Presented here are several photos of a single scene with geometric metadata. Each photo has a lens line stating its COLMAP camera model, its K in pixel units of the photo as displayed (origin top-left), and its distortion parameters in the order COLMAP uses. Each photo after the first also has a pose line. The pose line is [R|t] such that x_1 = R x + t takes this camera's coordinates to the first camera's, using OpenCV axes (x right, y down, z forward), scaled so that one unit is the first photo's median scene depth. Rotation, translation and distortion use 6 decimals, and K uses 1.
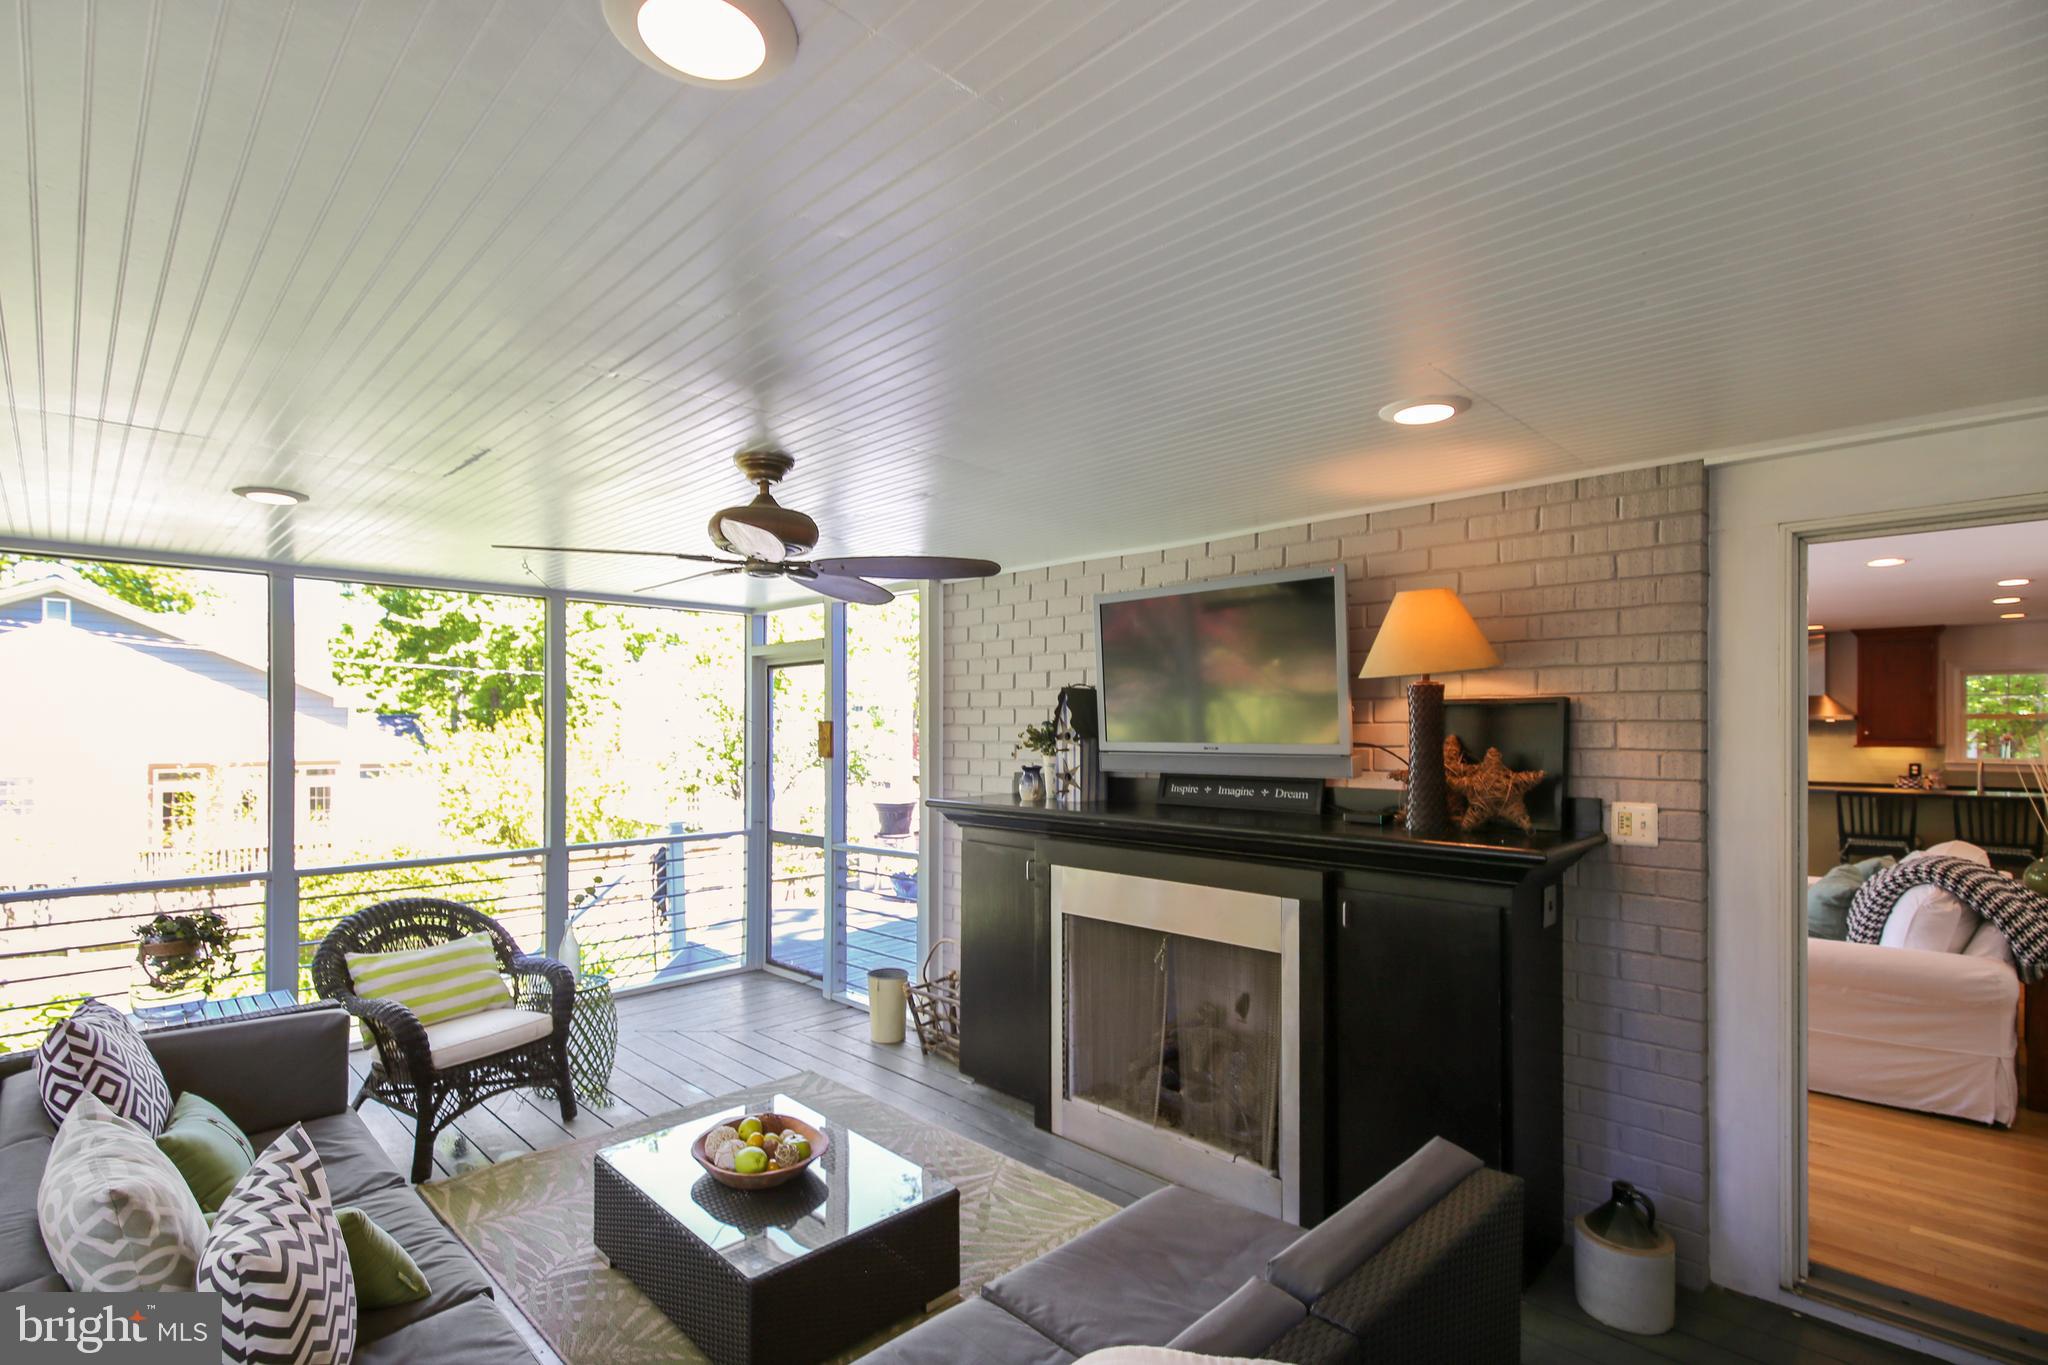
lens RADIAL K [[970.1, 0, 1025.5], [0, 970.1, 688.5], [0, 0, 1]] dist [0.003397, 0.000047]
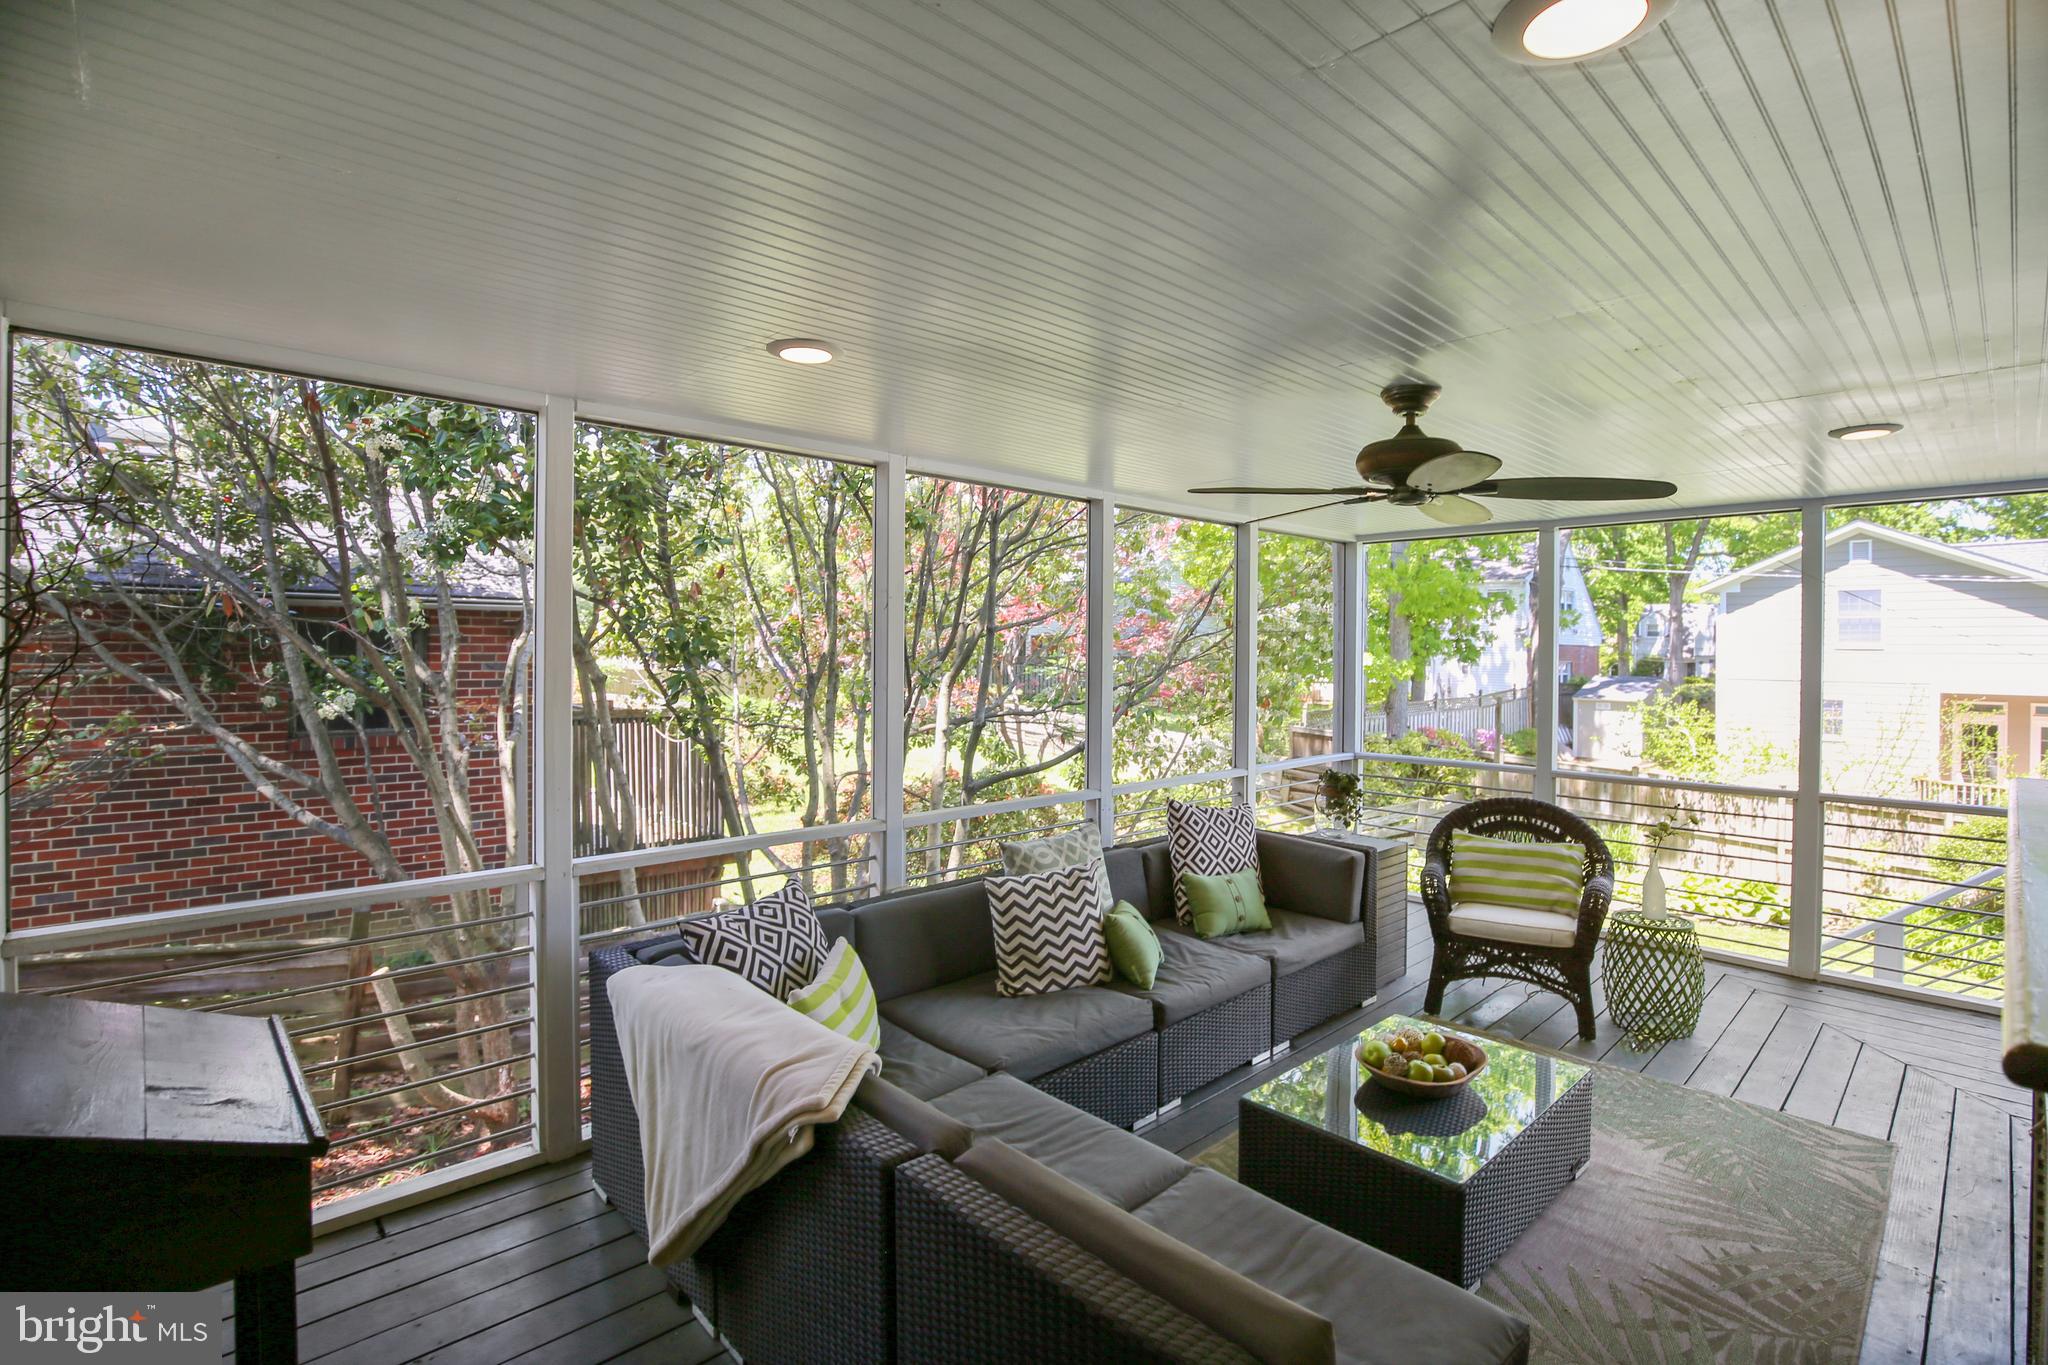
lens RADIAL K [[950.6, 0, 1031.7], [0, 950.6, 674.8], [0, 0, 1]] dist [-0.023864, 0.007758]
pose [[-0.023795, 0.035527, -0.999085, 0.755785], [0.022716, 0.999130, 0.034987, 0.017148], [0.999459, -0.021862, -0.024581, 0.635359]]
